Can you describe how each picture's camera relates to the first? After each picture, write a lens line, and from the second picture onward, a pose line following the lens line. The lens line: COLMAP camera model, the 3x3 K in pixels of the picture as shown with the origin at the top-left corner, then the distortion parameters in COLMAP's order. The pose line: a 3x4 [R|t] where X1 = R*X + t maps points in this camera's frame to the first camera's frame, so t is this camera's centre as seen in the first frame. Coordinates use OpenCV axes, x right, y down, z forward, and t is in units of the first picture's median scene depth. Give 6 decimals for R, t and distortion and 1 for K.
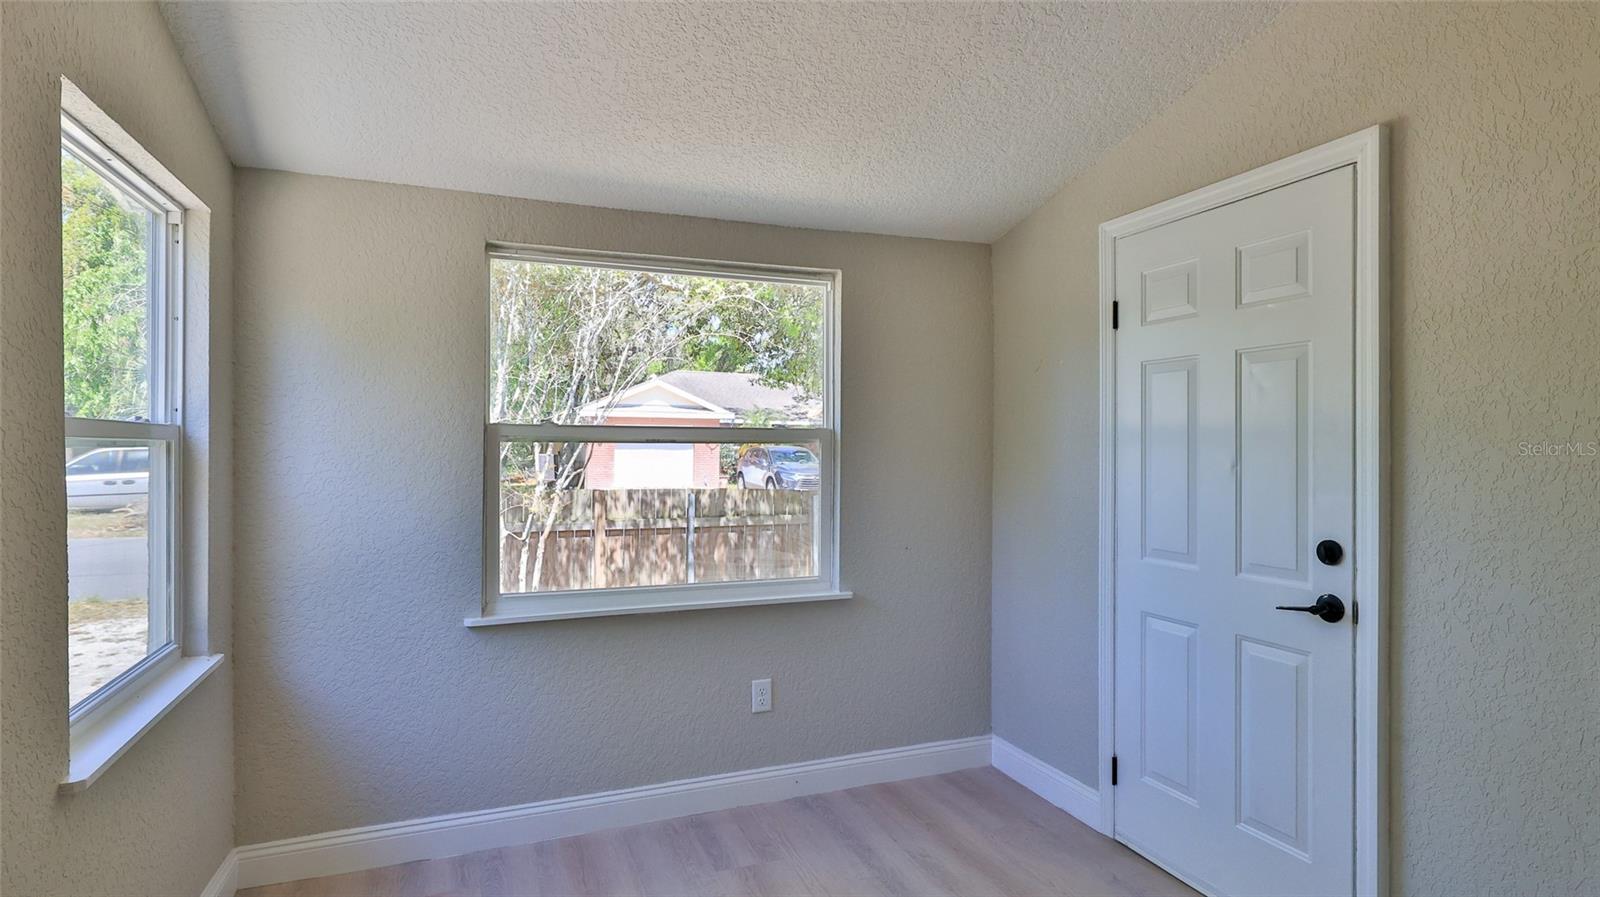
lens RADIAL K [[839.7, 0, 800.6], [0, 839.7, 441.2], [0, 0, 1]] dist [0.001615, 0.000104]
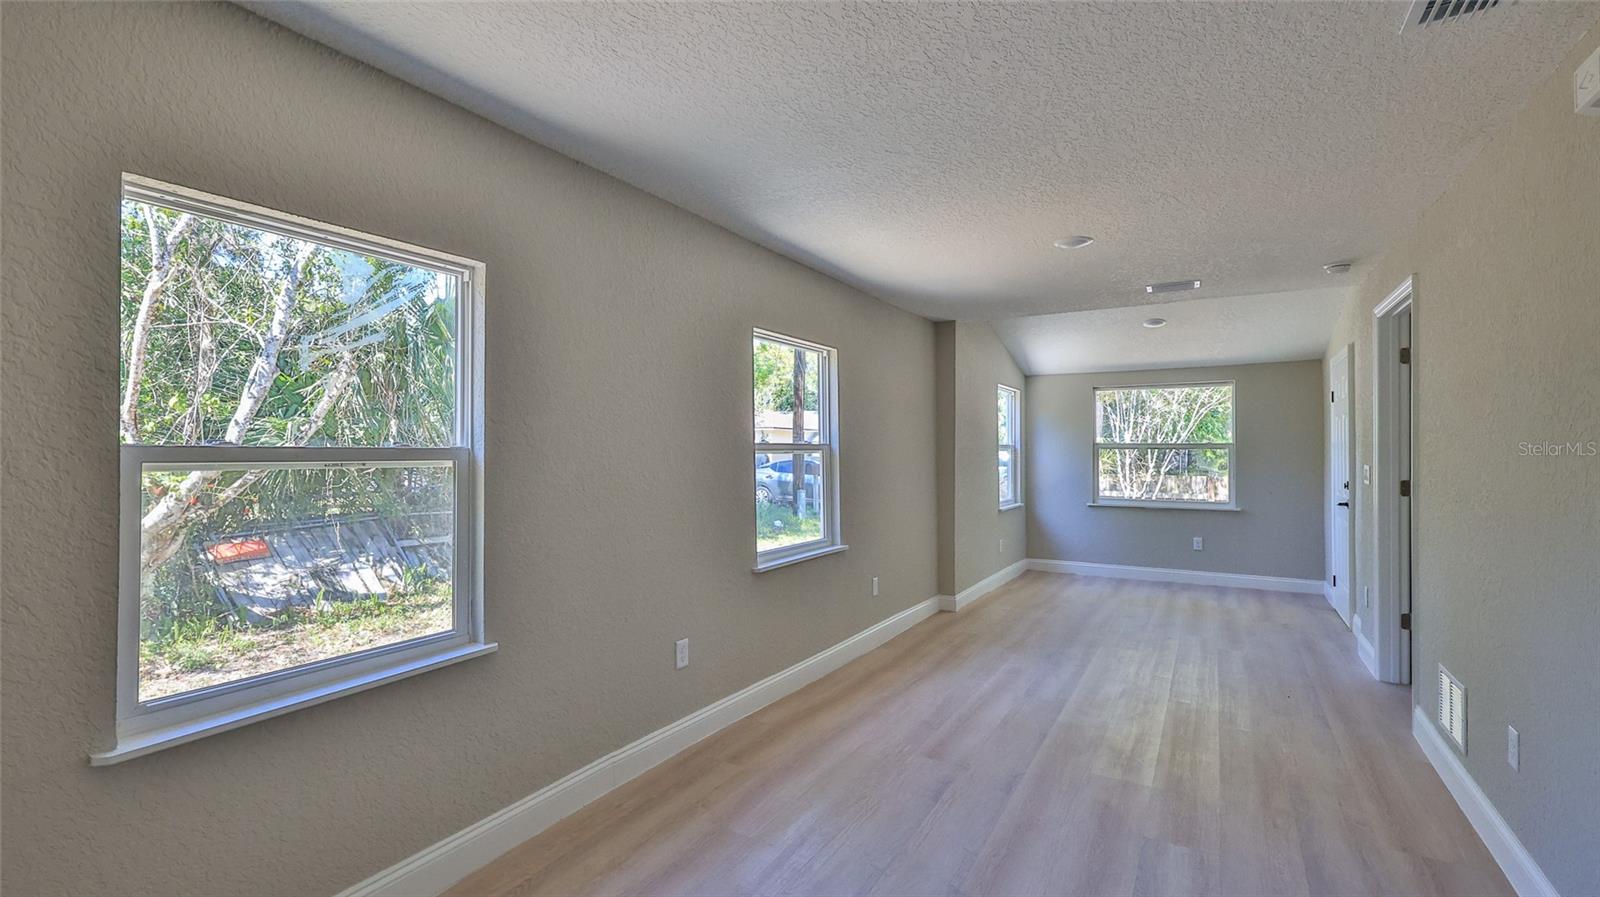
lens RADIAL K [[706.0, 0, 795.4], [0, 706.0, 445.3], [0, 0, 1]] dist [0.000657, 0.000126]
pose [[0.608266, -0.006348, -0.793708, 1.051239], [-0.001451, 0.999957, -0.009110, 0.014676], [0.793732, 0.006692, 0.608231, -1.513902]]
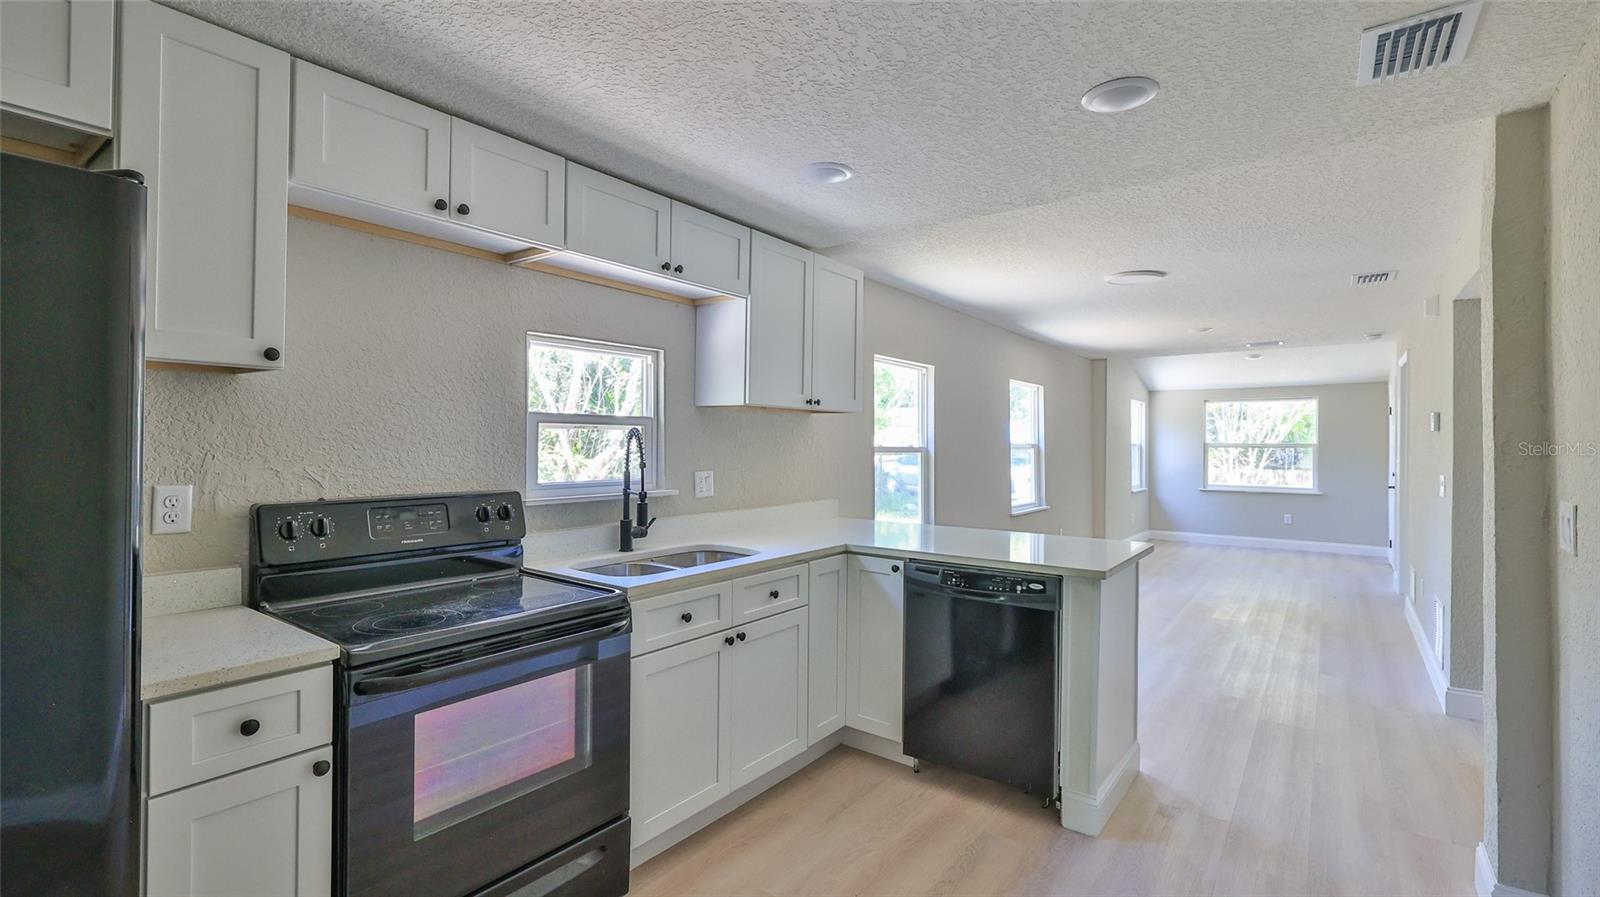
lens RADIAL K [[707.8, 0, 790.4], [0, 707.8, 442.4], [0, 0, 1]] dist [0.002804, -0.000024]
pose [[0.512896, -0.000268, -0.858451, 1.593324], [-0.007861, 0.999957, -0.005009, 0.011215], [0.858415, 0.009317, 0.512872, -2.581630]]
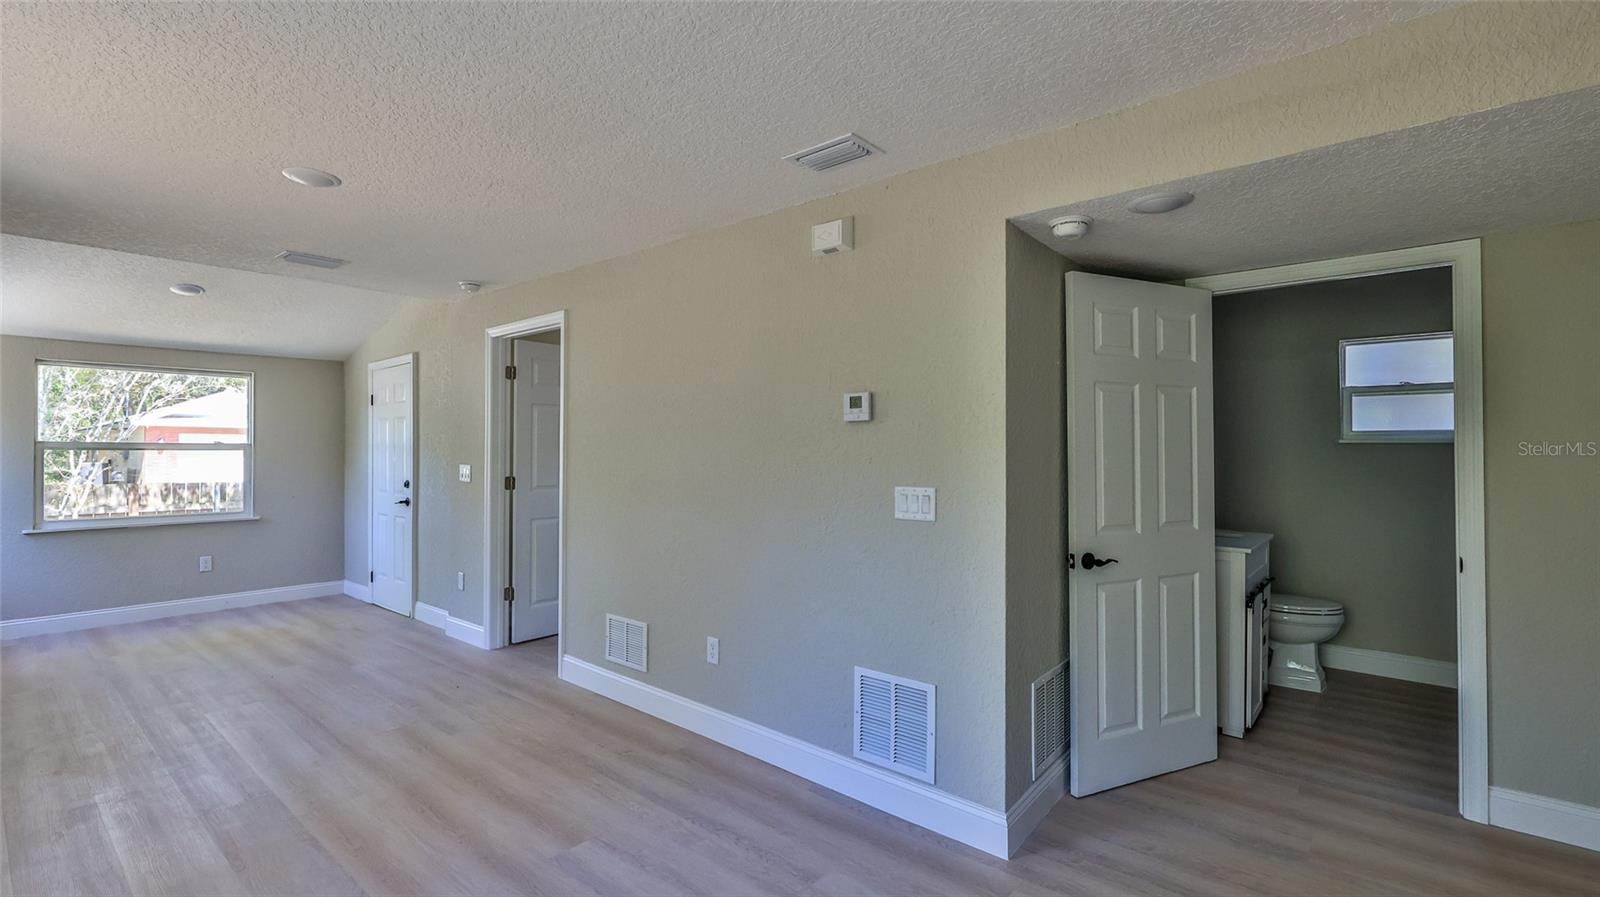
lens RADIAL K [[707.8, 0, 792.6], [0, 707.8, 448.1], [0, 0, 1]] dist [0.000442, -0.000004]
pose [[0.886889, -0.000573, 0.461983, 0.510054], [0.002971, 0.999986, -0.004463, 0.011707], [-0.461973, 0.005331, 0.886878, -1.512039]]
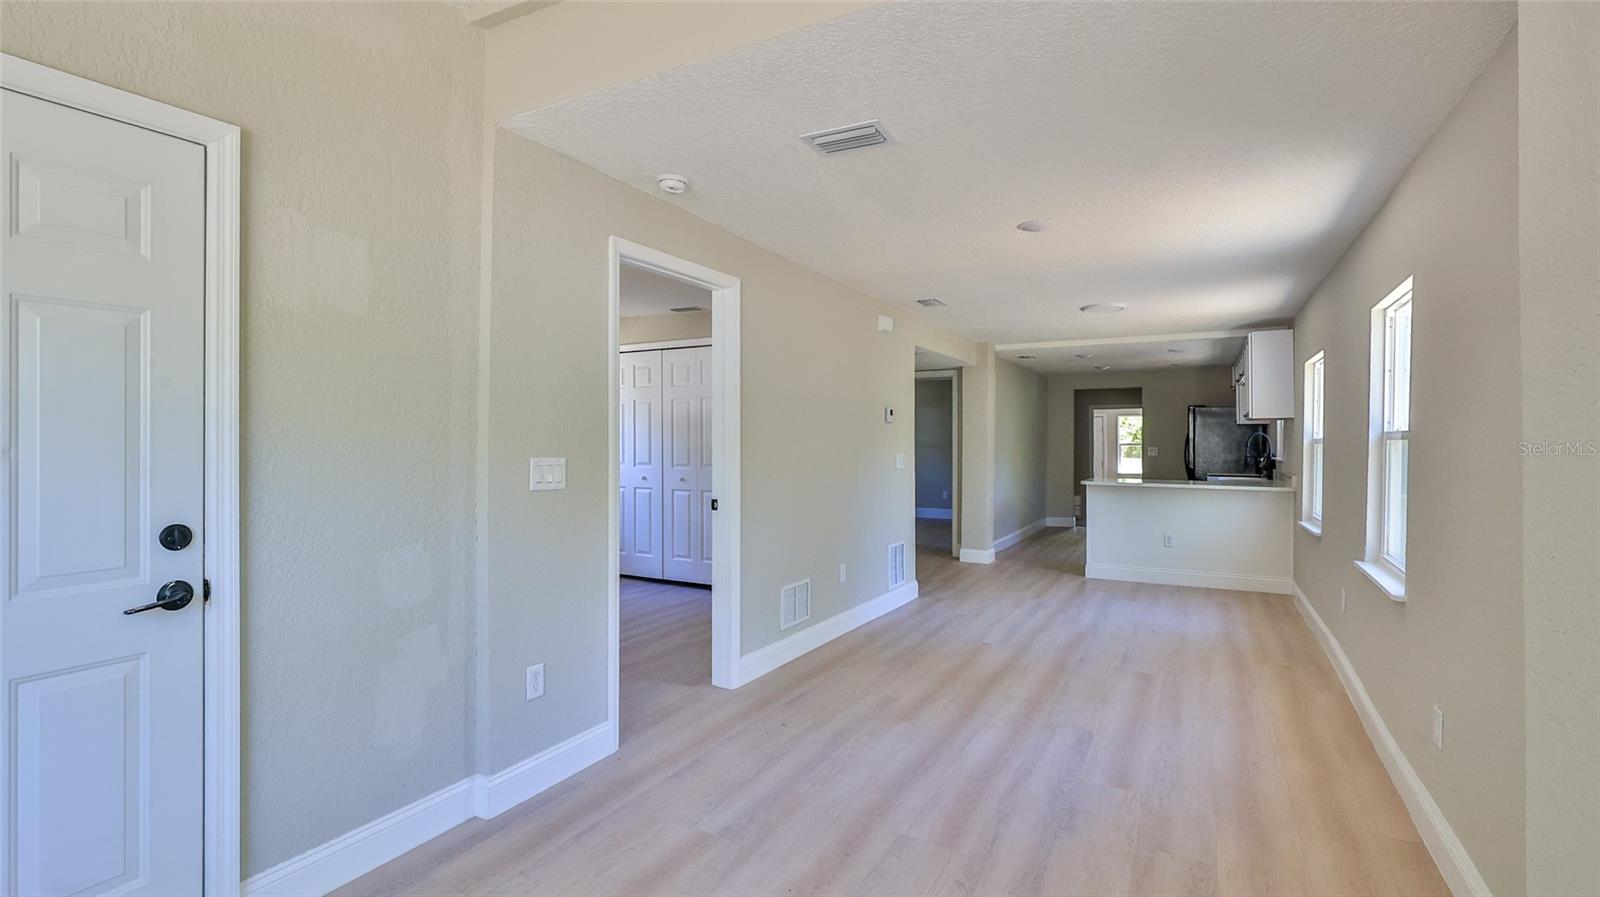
lens RADIAL K [[754.0, 0, 775.0], [0, 754.0, 435.8], [0, 0, 1]] dist [-0.001723, -0.000231]
pose [[-0.622815, -0.006603, 0.782341, -0.349551], [-0.007842, 0.999967, 0.002197, 0.007759], [-0.782330, -0.004767, -0.622846, 0.759837]]
